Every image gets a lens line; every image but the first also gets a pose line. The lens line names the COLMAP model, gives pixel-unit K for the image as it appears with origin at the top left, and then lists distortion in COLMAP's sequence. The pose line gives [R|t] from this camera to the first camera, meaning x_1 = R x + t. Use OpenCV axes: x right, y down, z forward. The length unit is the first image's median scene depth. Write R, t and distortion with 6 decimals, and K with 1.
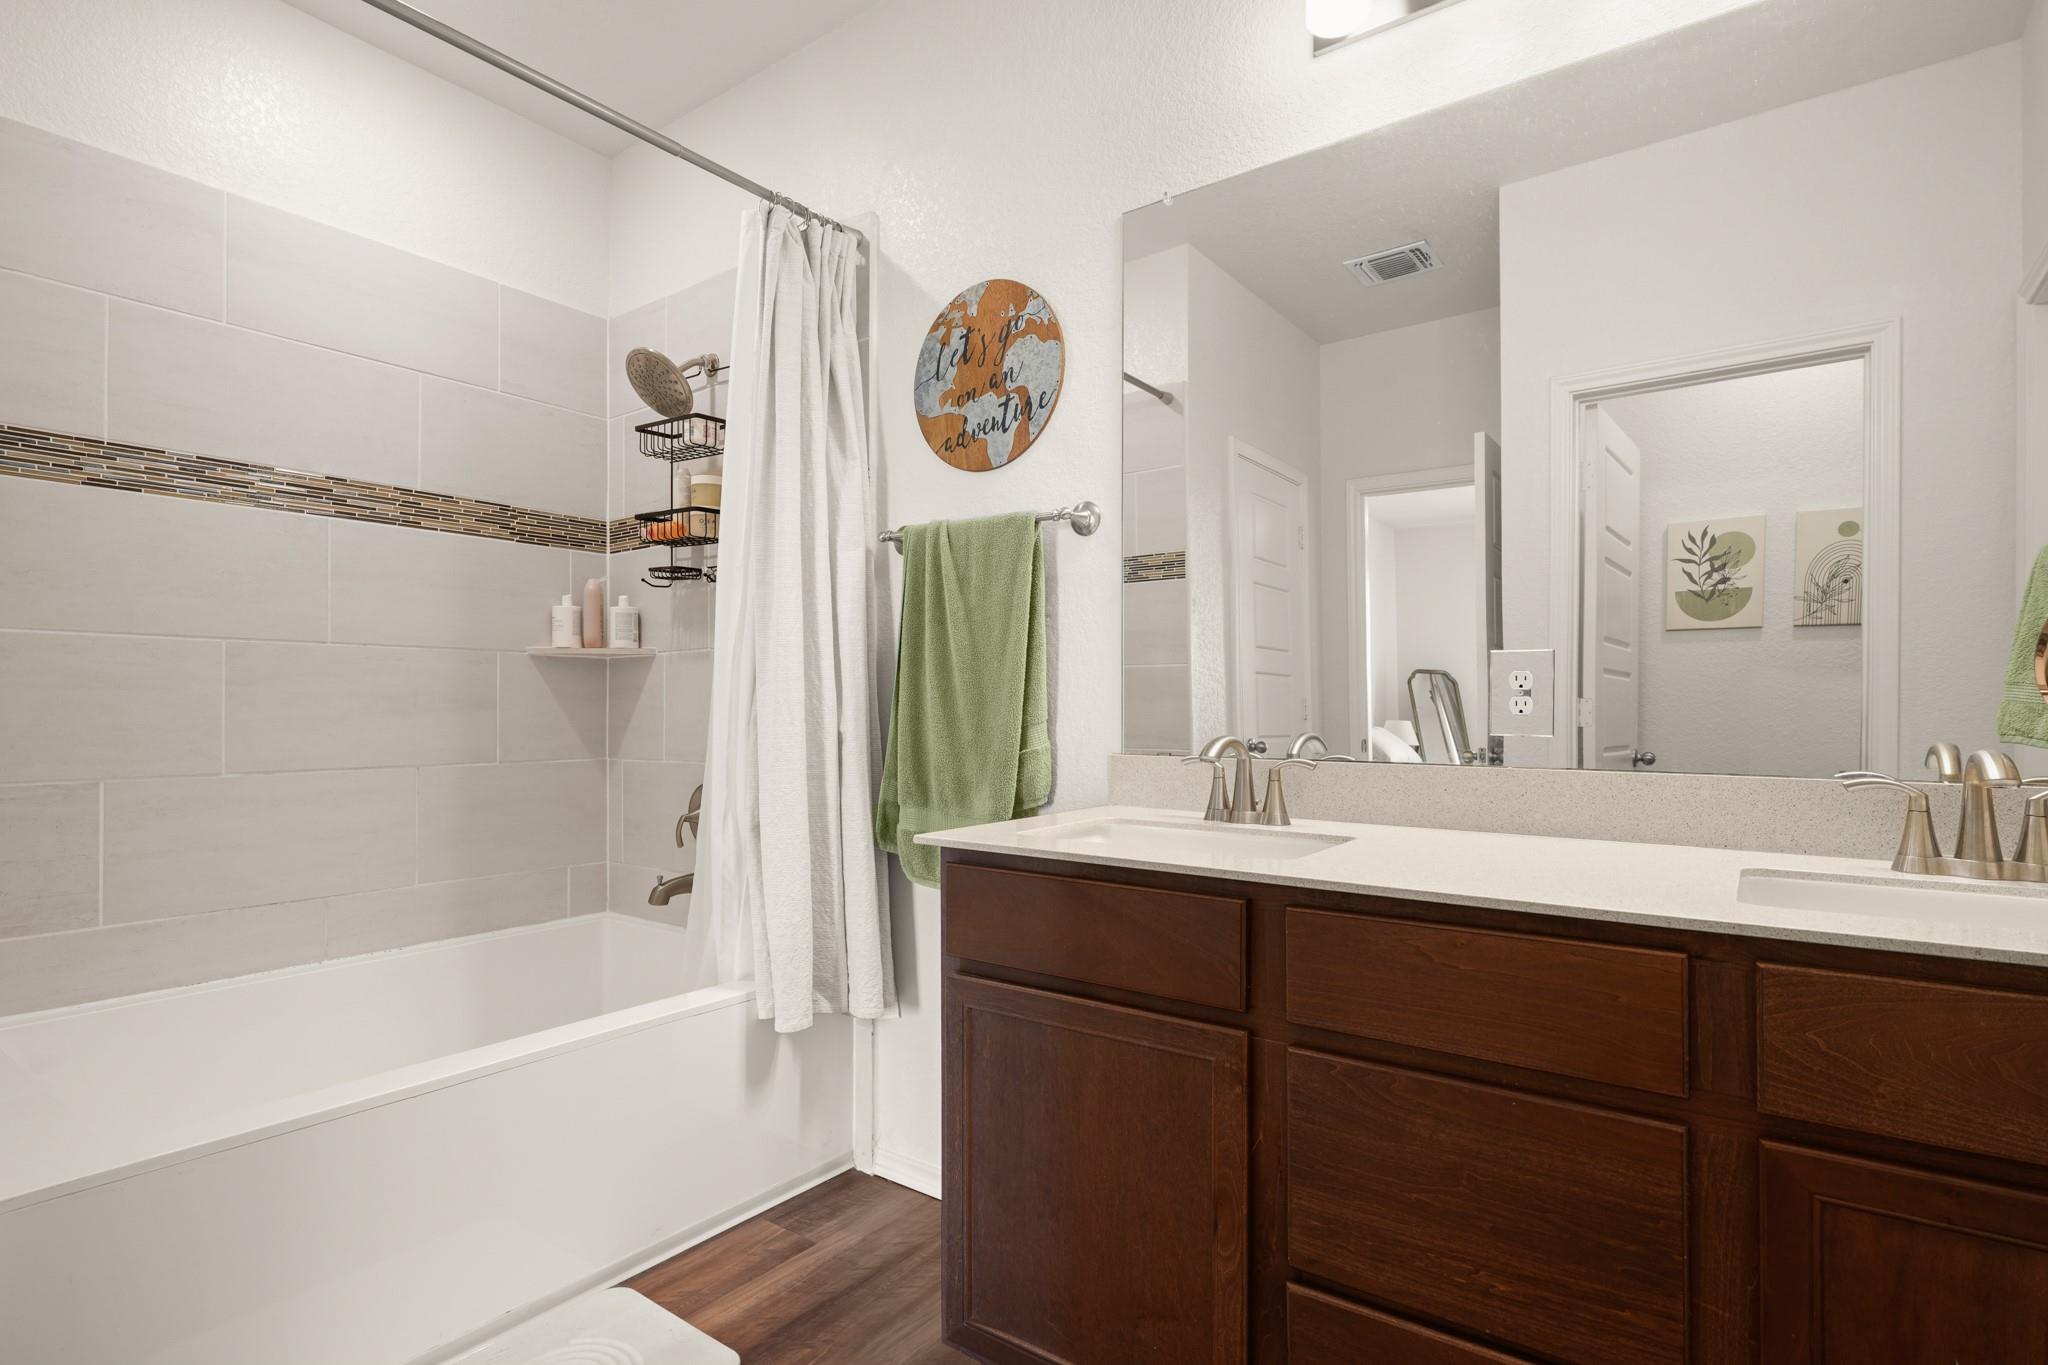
lens RADIAL K [[1020.9, 0, 1041.4], [0, 1020.9, 697.4], [0, 0, 1]] dist [0.004970, -0.000049]
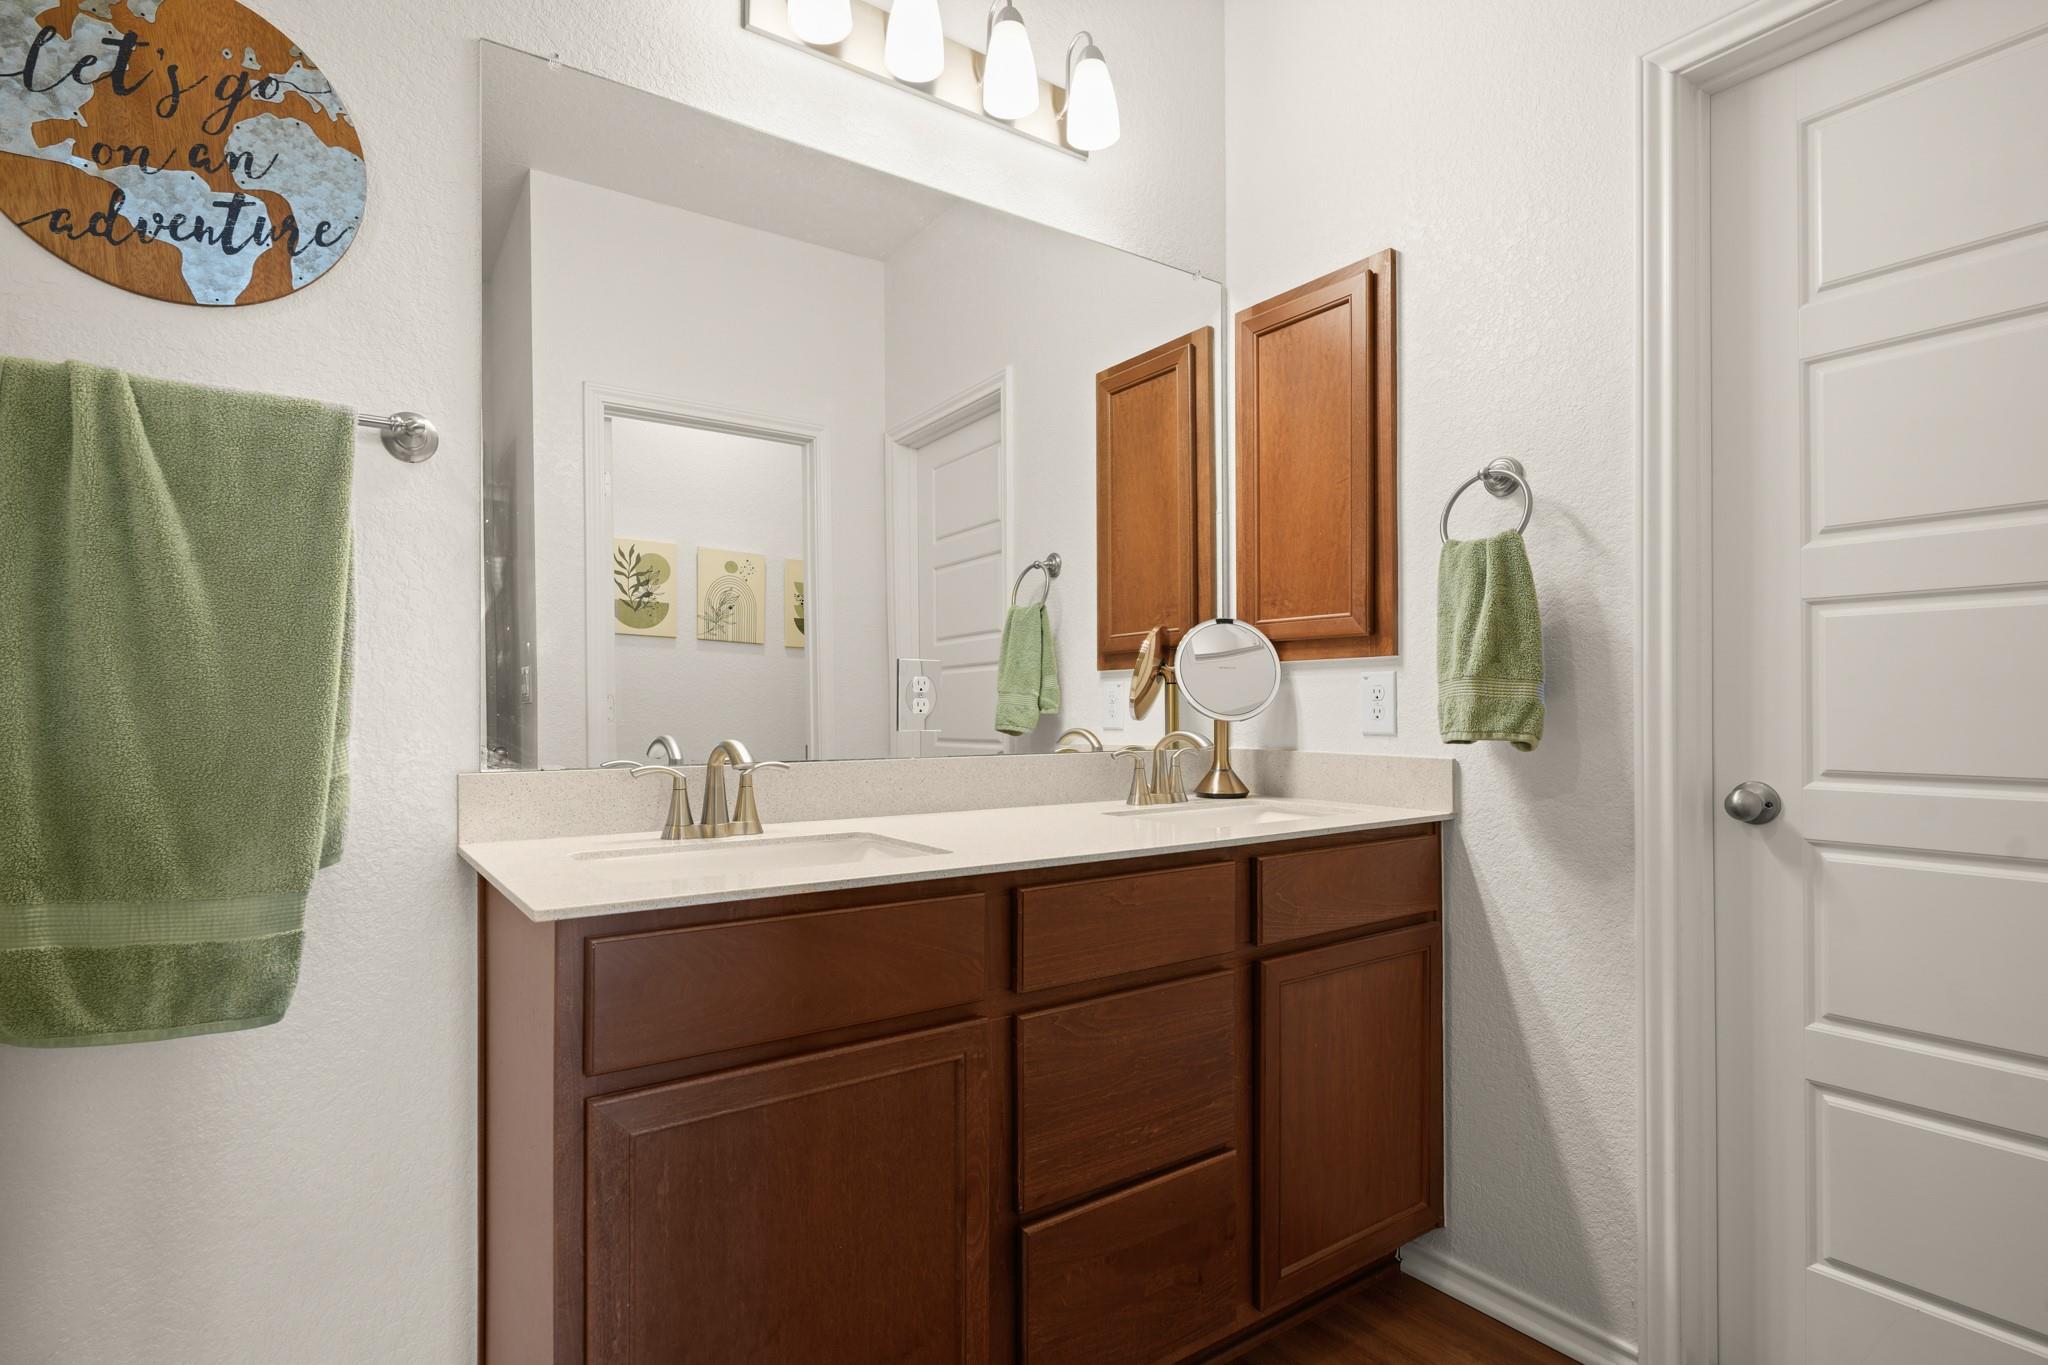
lens RADIAL K [[1020.9, 0, 1034.5], [0, 1020.9, 691.7], [0, 0, 1]] dist [0.004970, -0.000049]
pose [[0.324578, 0.009567, 0.945810, -0.450568], [-0.008142, 0.999940, -0.007320, -0.000602], [-0.945824, -0.005325, 0.324637, 0.353838]]
